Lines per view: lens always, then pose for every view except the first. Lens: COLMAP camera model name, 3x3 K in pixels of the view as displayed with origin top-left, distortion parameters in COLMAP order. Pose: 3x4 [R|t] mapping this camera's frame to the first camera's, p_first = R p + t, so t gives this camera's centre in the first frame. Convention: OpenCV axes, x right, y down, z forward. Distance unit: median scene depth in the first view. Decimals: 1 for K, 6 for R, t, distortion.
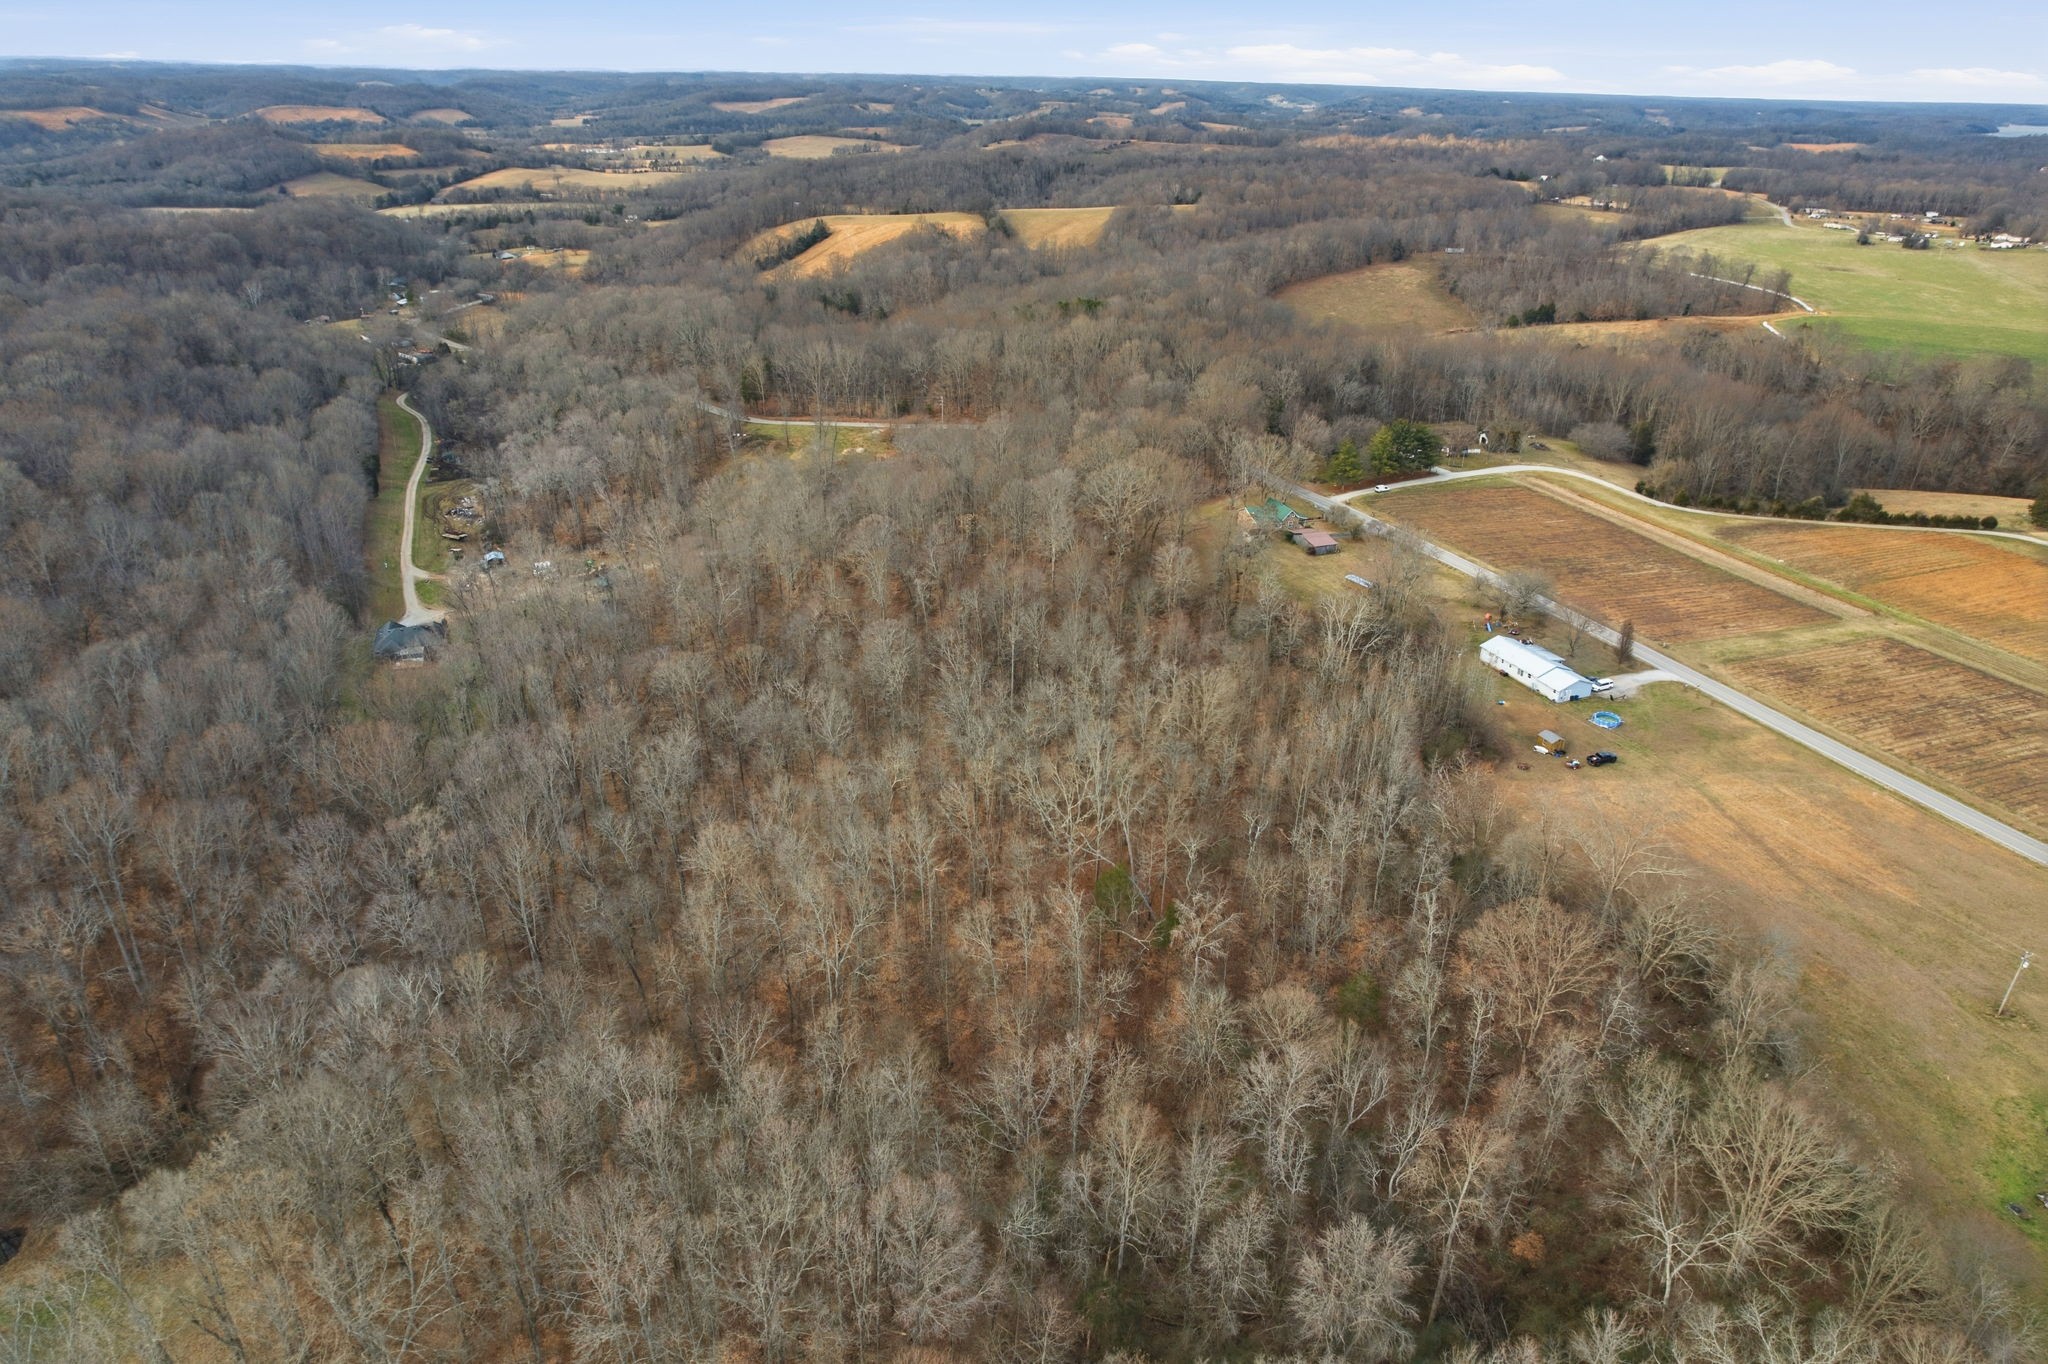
lens RADIAL K [[1316.1, 0, 1030.2], [0, 1316.1, 684.0], [0, 0, 1]] dist [-0.080674, 0.074803]
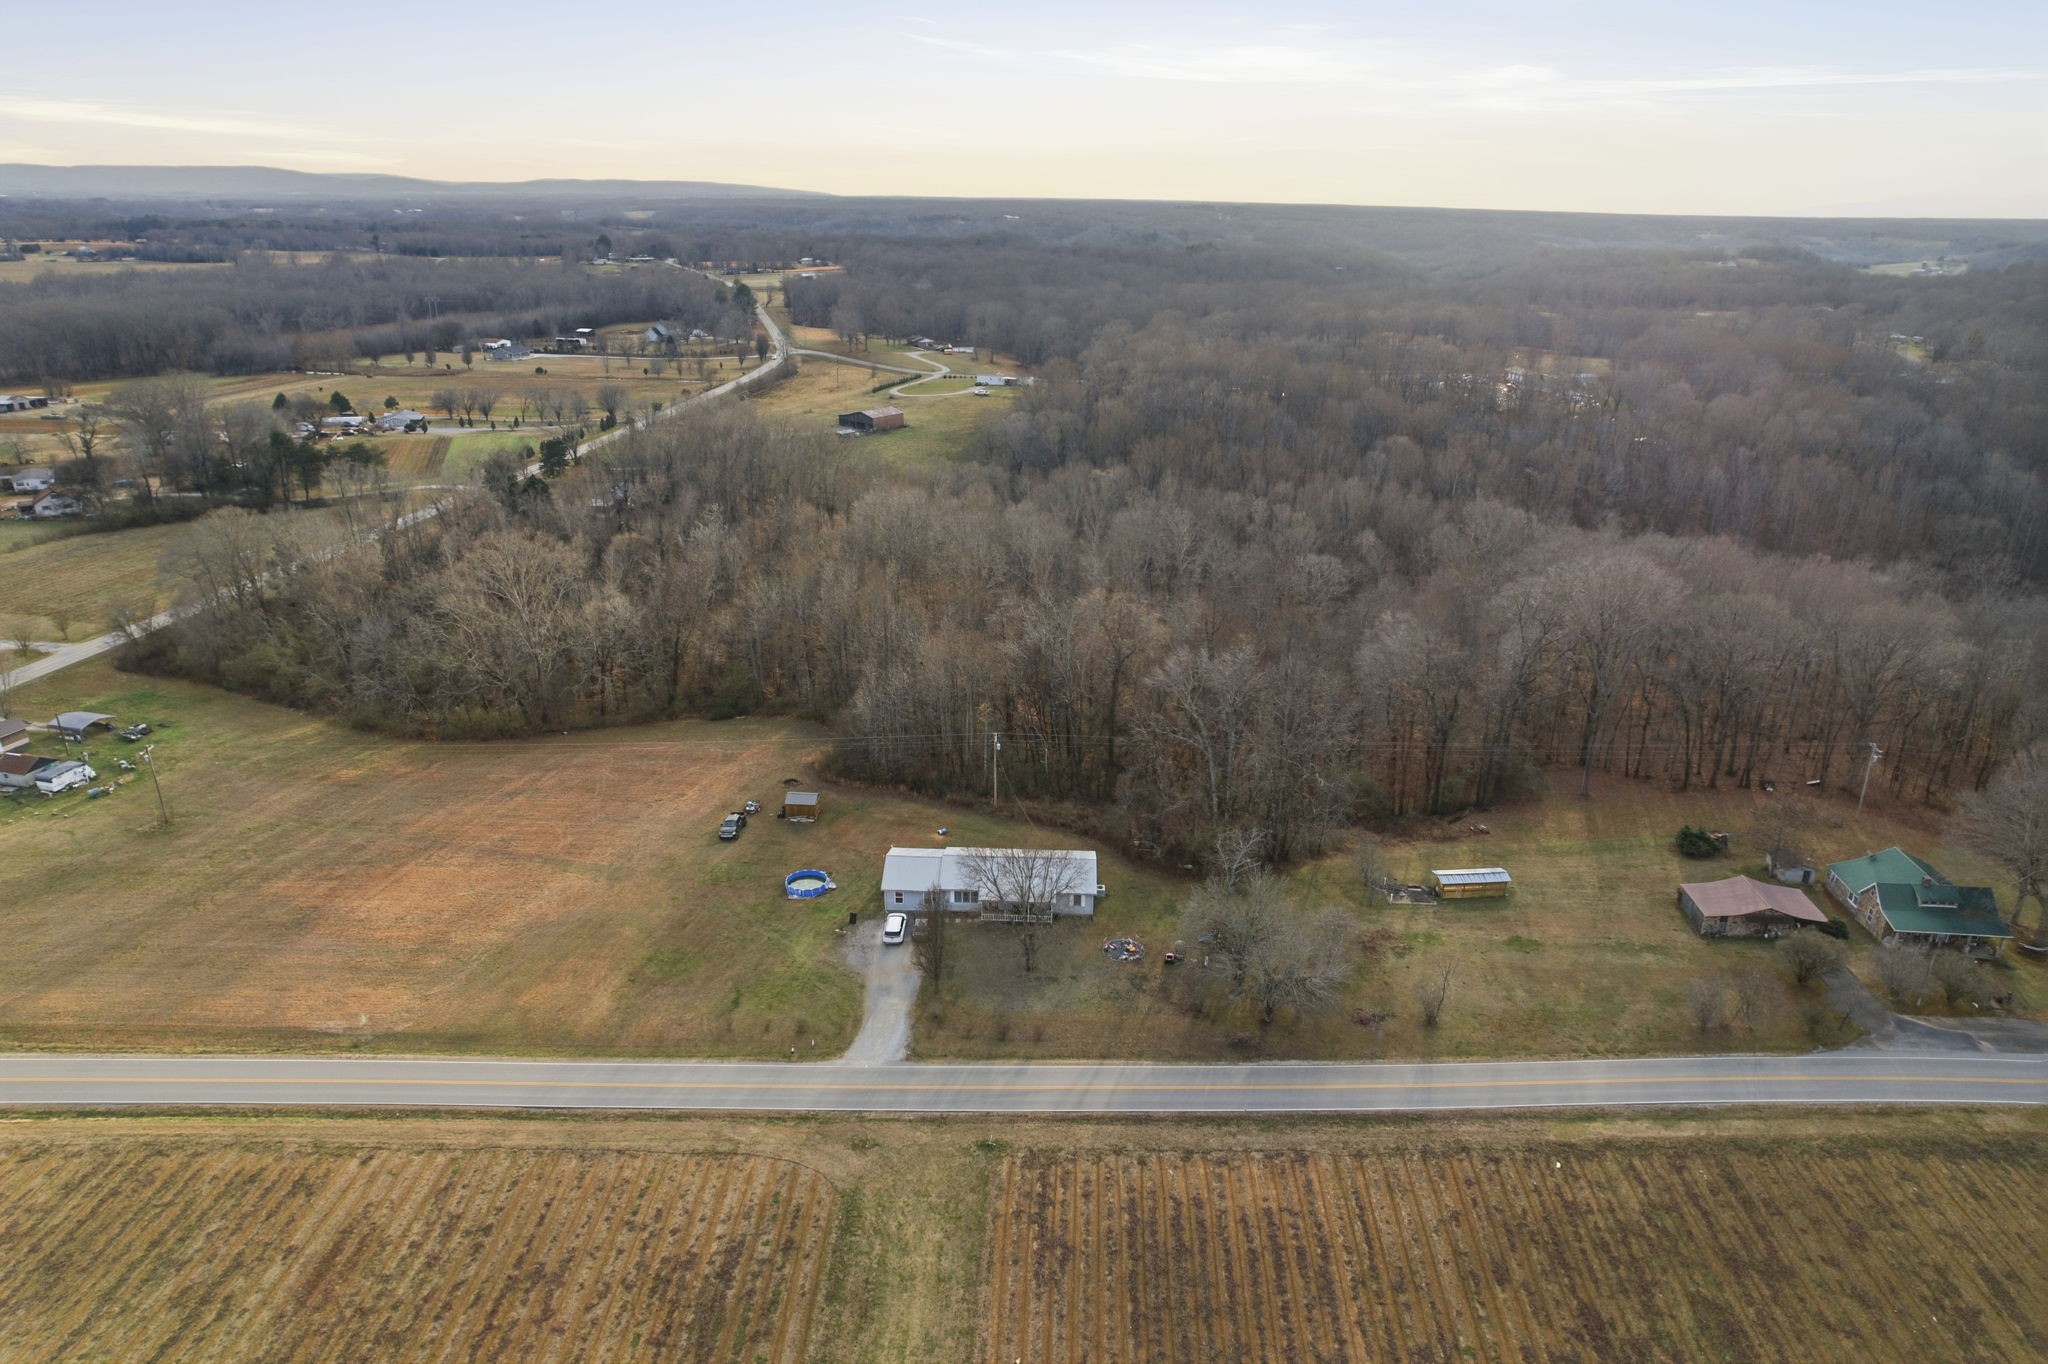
lens RADIAL K [[1316.1, 0, 1025.7], [0, 1316.1, 690.3], [0, 0, 1]] dist [-0.080674, 0.074803]
pose [[-0.437416, 0.294267, -0.849749, 0.705903], [-0.407848, 0.777251, 0.479105, -0.291579], [0.801453, 0.556137, -0.219966, 0.937497]]
